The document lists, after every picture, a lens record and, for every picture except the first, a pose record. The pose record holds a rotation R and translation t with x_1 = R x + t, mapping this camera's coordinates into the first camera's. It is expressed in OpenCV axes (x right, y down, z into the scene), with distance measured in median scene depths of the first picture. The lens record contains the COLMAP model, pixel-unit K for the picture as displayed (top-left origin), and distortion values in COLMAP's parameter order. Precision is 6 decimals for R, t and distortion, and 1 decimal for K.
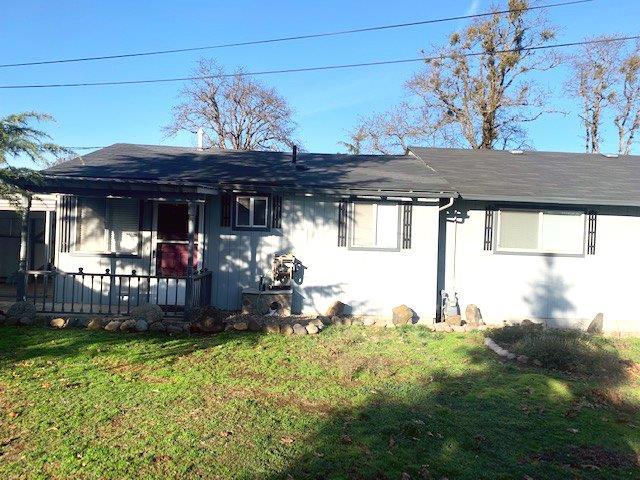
lens RADIAL K [[483.4, 0, 319.8], [0, 483.4, 240.6], [0, 0, 1]] dist [0.001091, 0.000228]
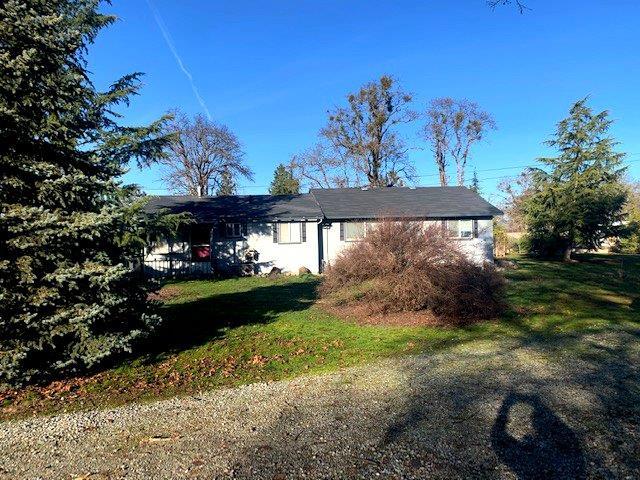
lens RADIAL K [[483.4, 0, 321.7], [0, 483.4, 238.2], [0, 0, 1]] dist [0.001091, 0.000228]
pose [[0.992509, -0.064324, 0.103862, 0.027545], [0.064873, 0.997892, -0.001915, 0.008035], [-0.103520, 0.008638, 0.994590, -1.188005]]
